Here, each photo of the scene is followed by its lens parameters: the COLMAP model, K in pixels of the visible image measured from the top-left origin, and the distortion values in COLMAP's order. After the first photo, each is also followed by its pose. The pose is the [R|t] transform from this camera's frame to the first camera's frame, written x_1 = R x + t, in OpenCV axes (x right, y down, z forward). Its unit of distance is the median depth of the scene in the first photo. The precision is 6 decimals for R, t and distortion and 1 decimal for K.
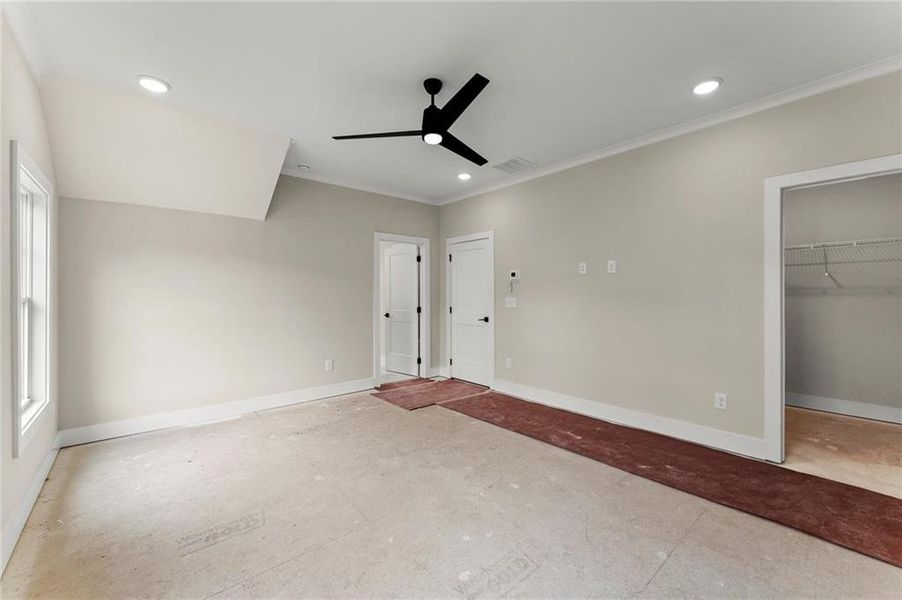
lens RADIAL K [[365.2, 0, 445.5], [0, 365.2, 294.1], [0, 0, 1]] dist [0.000482, 0.000067]
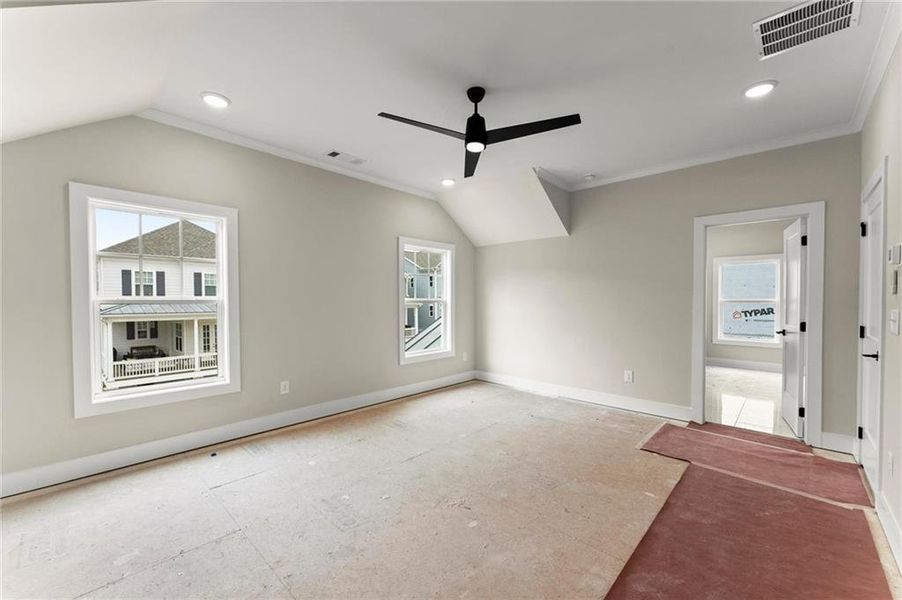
lens RADIAL K [[361.9, 0, 457.1], [0, 361.9, 303.0], [0, 0, 1]] dist [-0.000330, -0.000035]
pose [[0.123340, 0.016957, -0.992220, 0.672094], [-0.003207, 0.999856, 0.016689, -0.004289], [0.992359, 0.001124, 0.123376, 0.567516]]
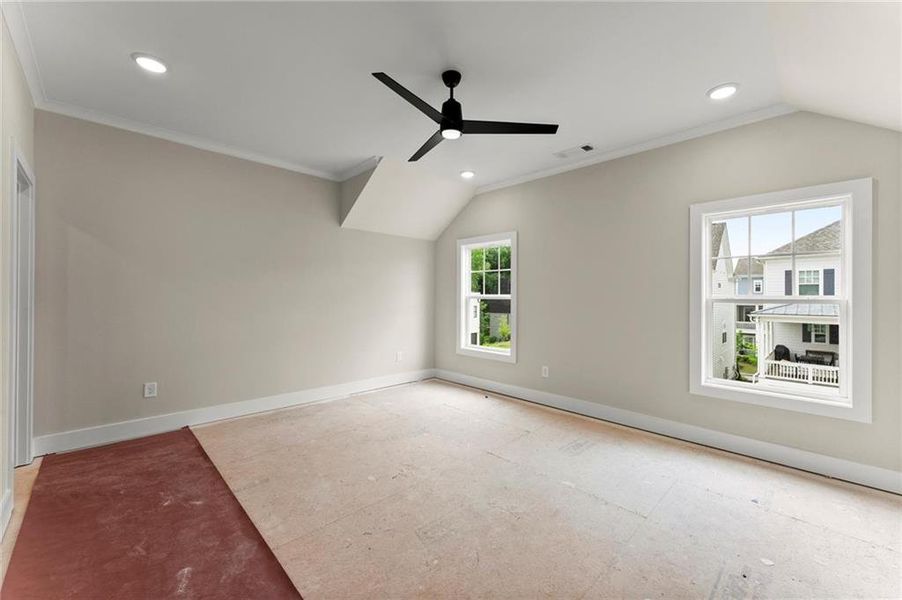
lens RADIAL K [[359.9, 0, 450.6], [0, 359.9, 299.9], [0, 0, 1]] dist [0.001519, 0.000142]
pose [[-0.997528, -0.002222, -0.070240, 0.023458], [-0.003008, 0.999934, 0.011082, 0.002377], [0.070211, 0.011266, -0.997469, 1.348240]]
